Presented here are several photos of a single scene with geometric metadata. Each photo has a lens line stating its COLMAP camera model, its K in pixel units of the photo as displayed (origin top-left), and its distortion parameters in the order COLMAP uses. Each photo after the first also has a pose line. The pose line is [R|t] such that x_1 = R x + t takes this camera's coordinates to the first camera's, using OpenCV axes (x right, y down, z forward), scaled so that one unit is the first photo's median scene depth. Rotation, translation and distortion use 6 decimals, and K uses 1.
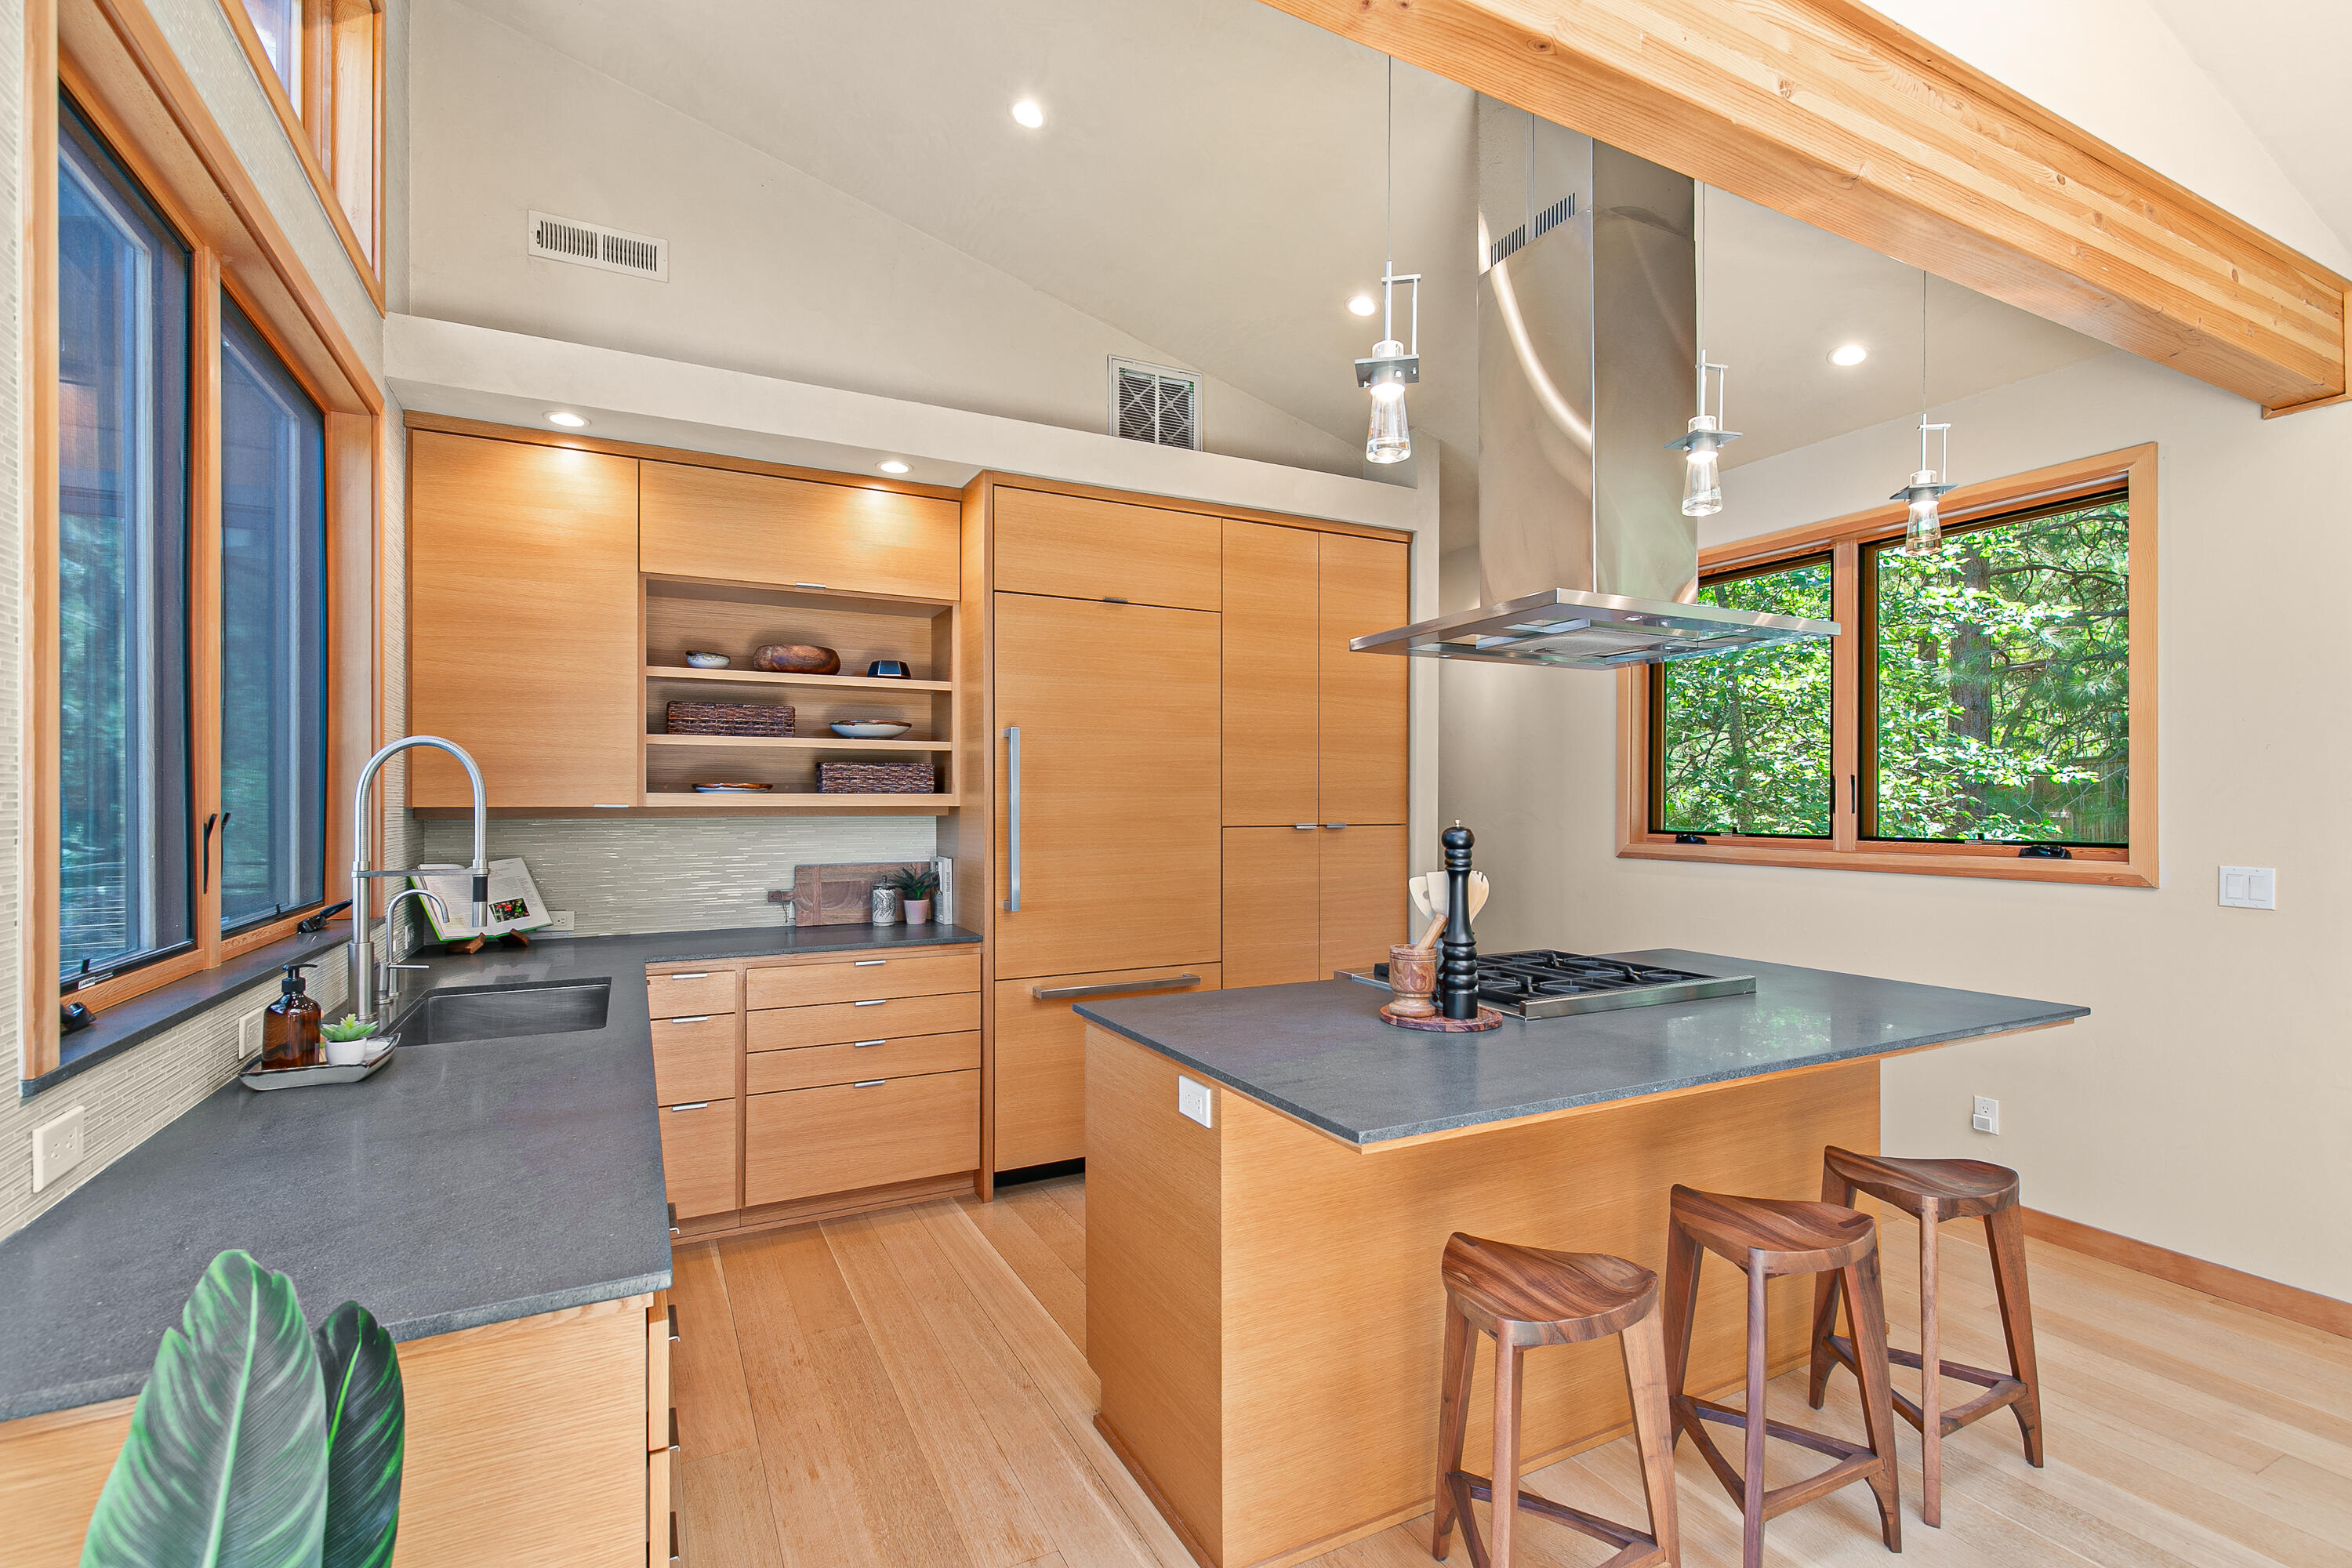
lens RADIAL K [[1070.4, 0, 1185.9], [0, 1070.4, 797.8], [0, 0, 1]] dist [0.010887, -0.001505]
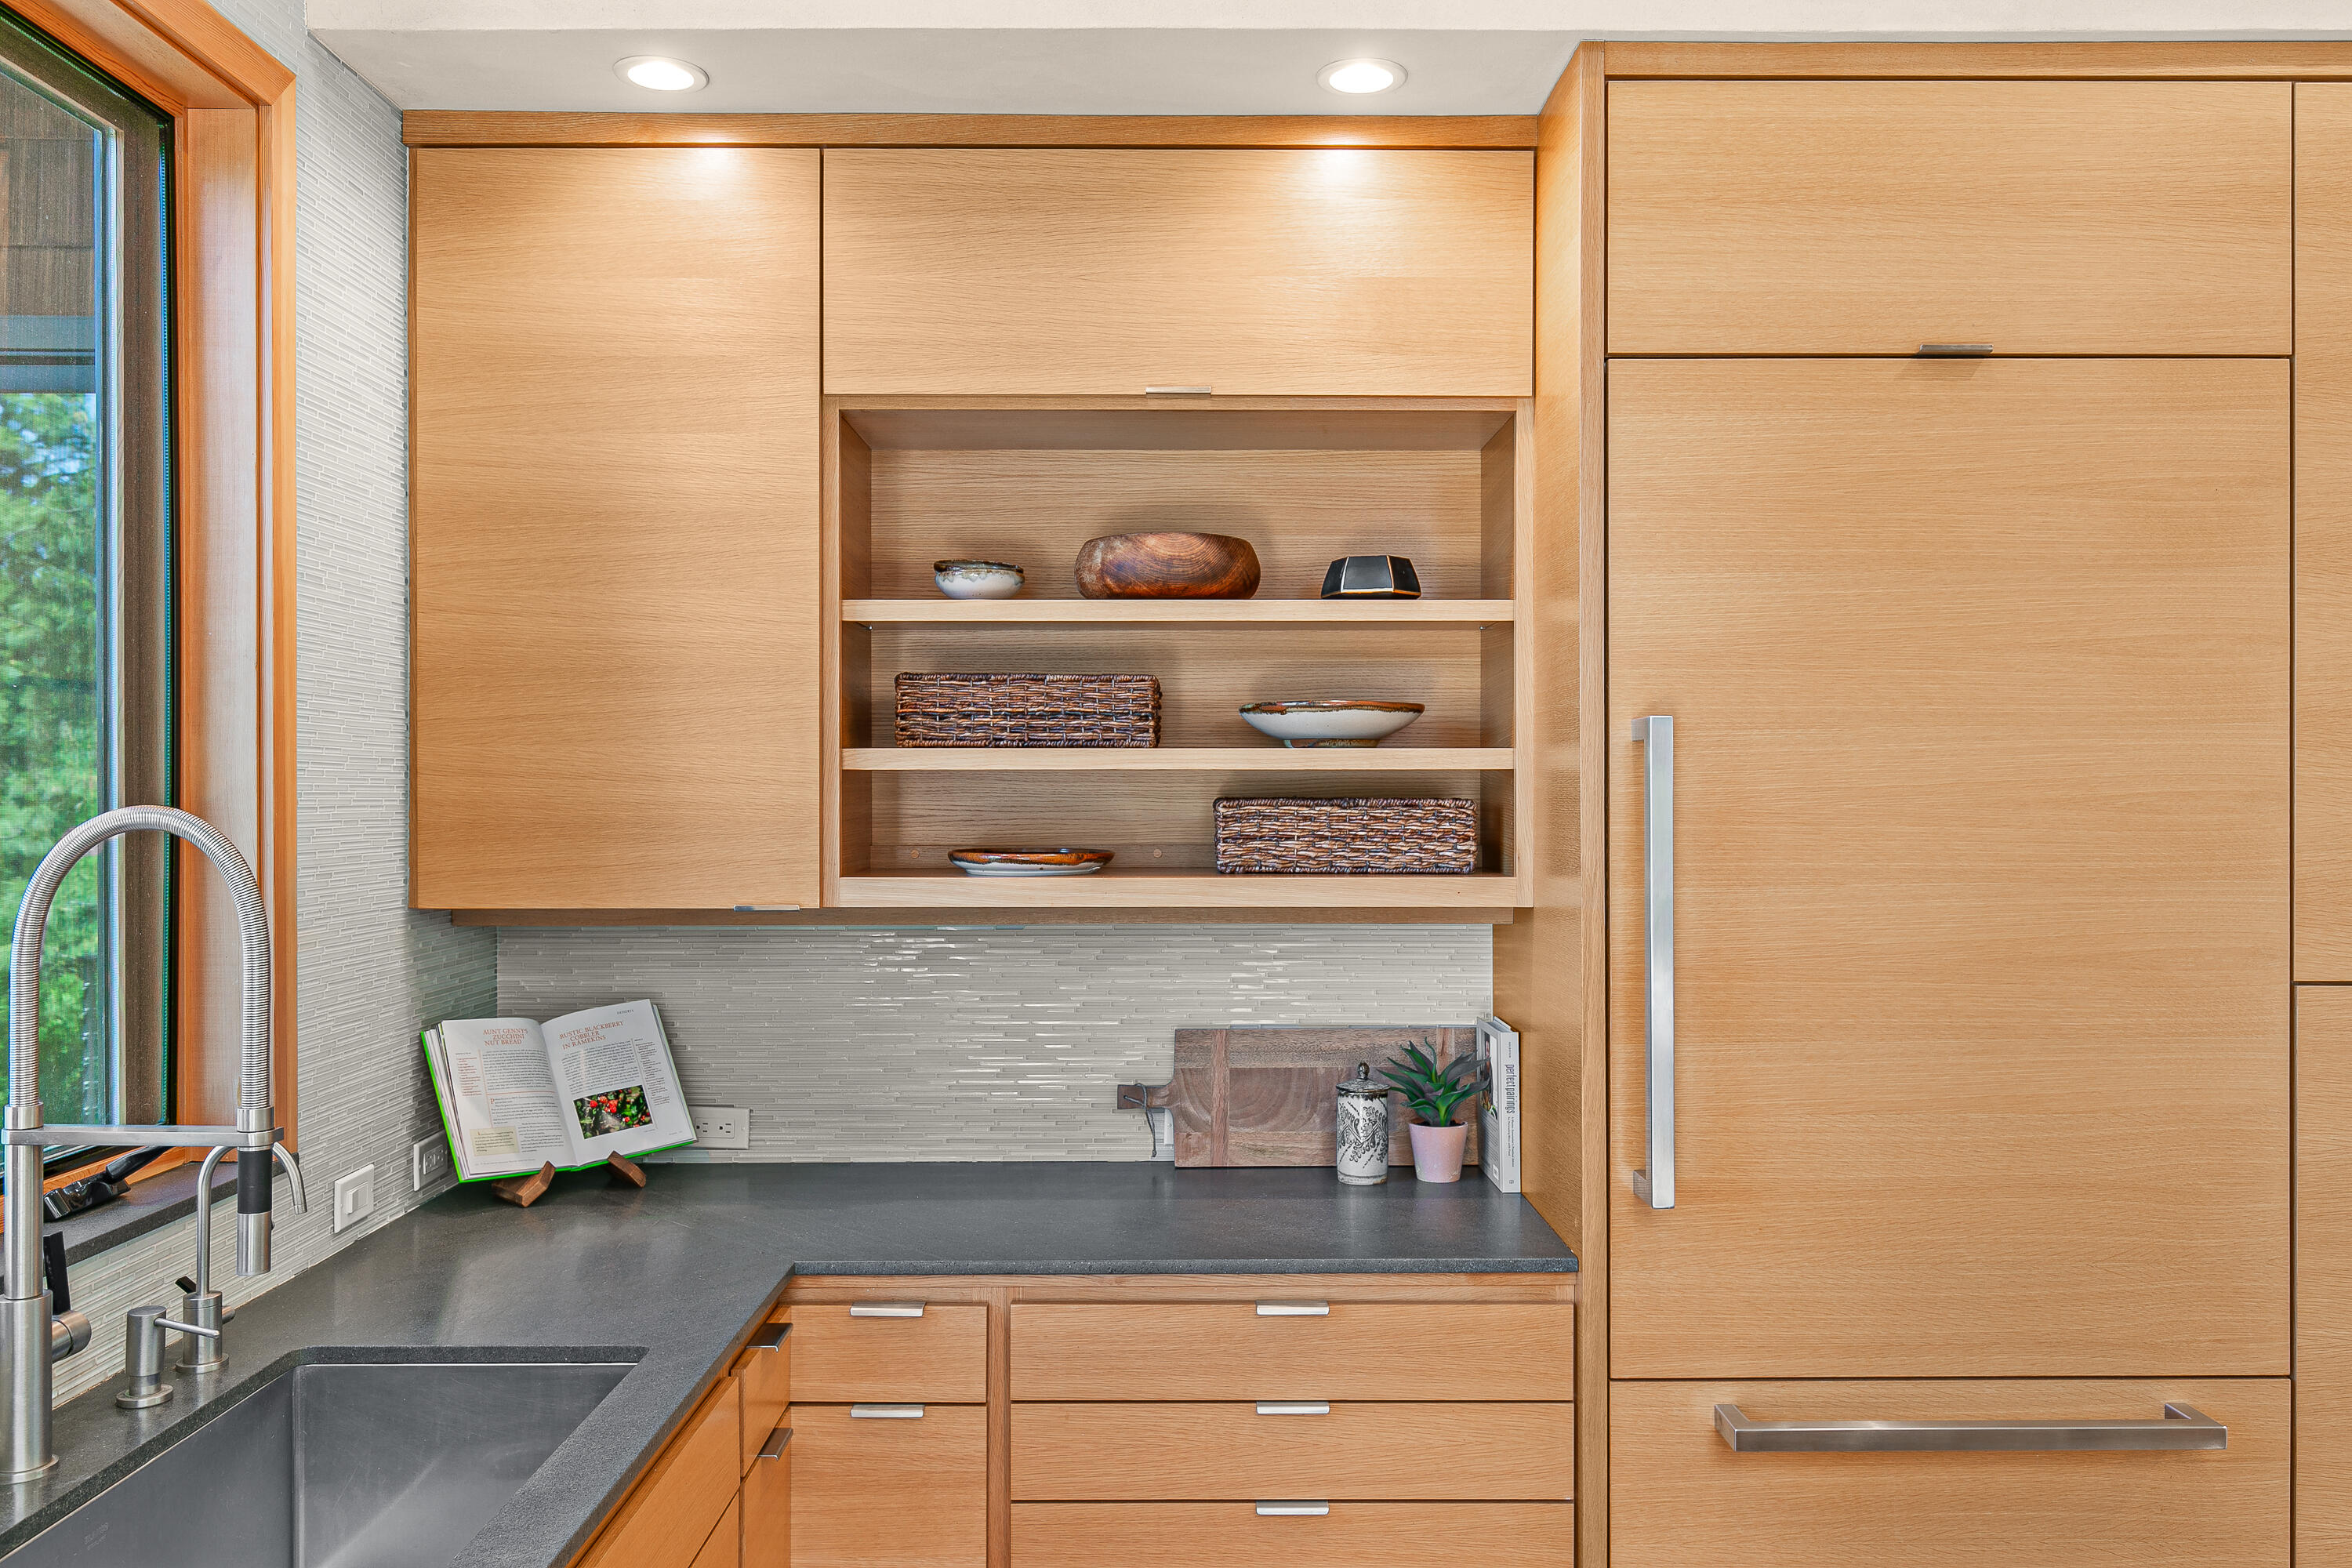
lens RADIAL K [[1808.1, 0, 1179.1], [0, 1808.1, 787.0], [0, 0, 1]] dist [0.008068, -0.006413]
pose [[0.889314, -0.000037, -0.457297, -0.020204], [0.001598, 0.999994, 0.003026, -0.042532], [0.457294, -0.003422, 0.889309, 0.358116]]
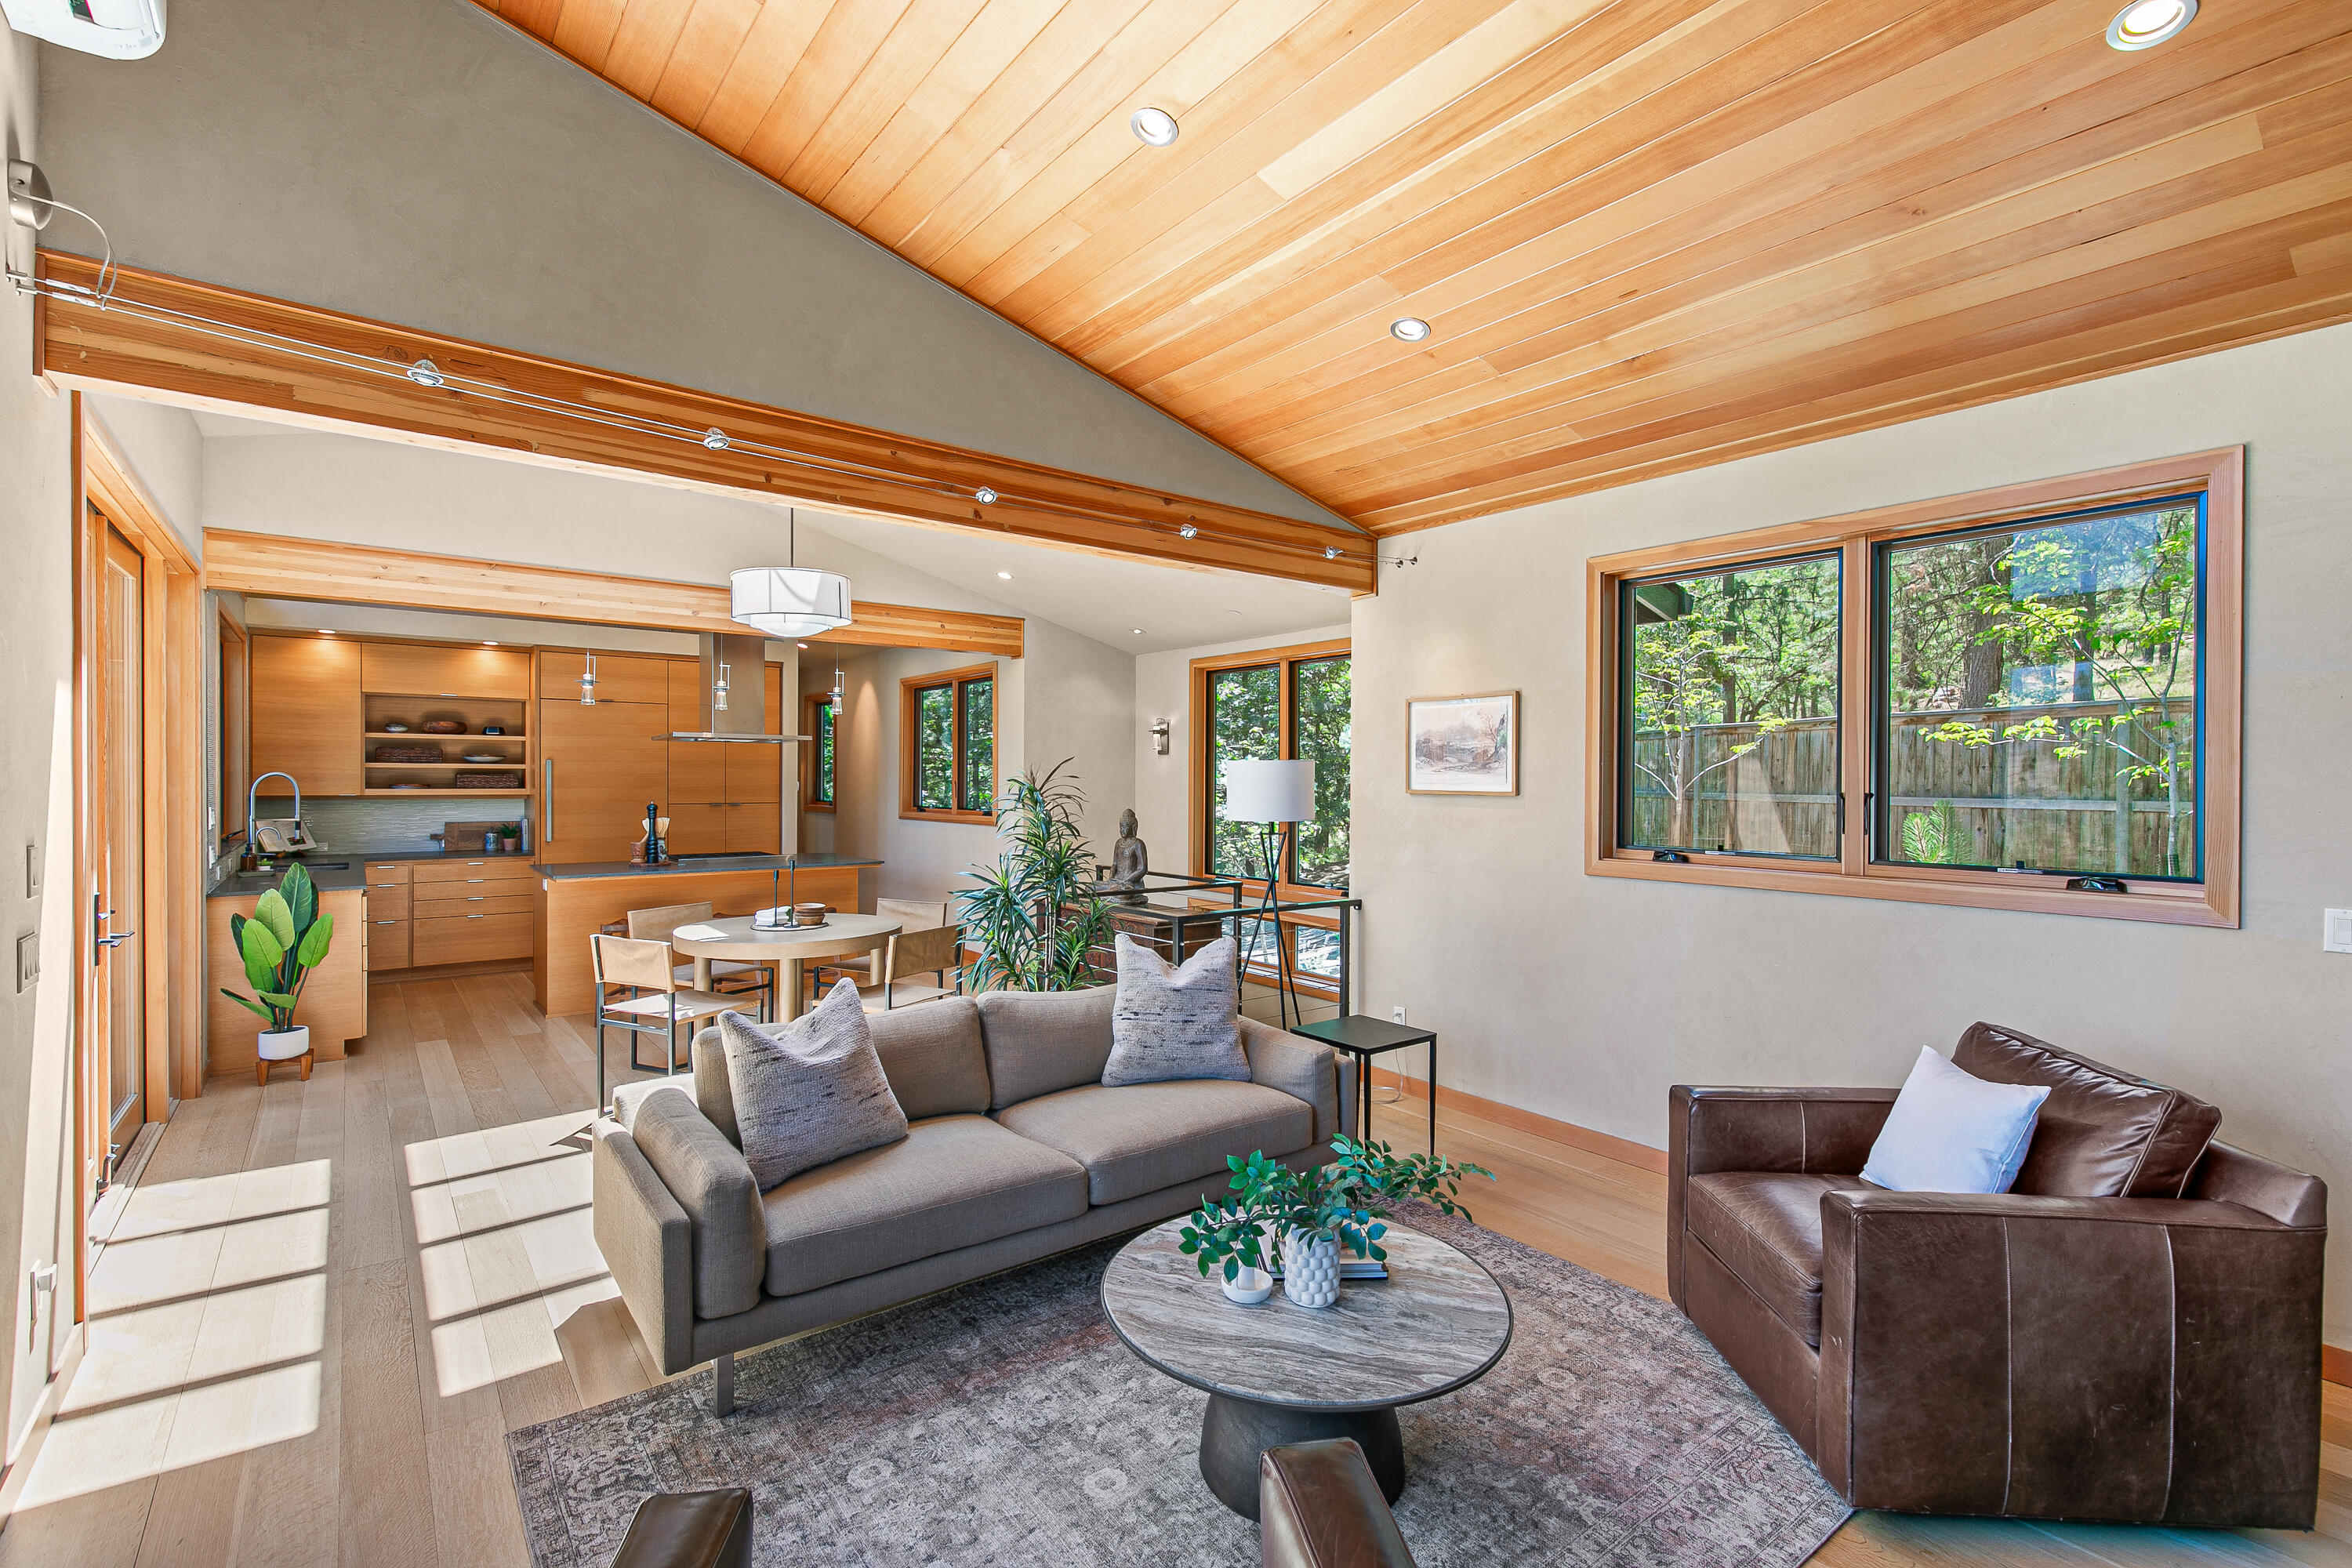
lens RADIAL K [[1070.4, 0, 1186.0], [0, 1070.4, 783.4], [0, 0, 1]] dist [0.010887, -0.001505]
pose [[0.983877, 0.002611, 0.178825, 0.747132], [-0.003700, 0.999977, 0.005759, -0.033621], [-0.178806, -0.006327, 0.983864, -1.451152]]
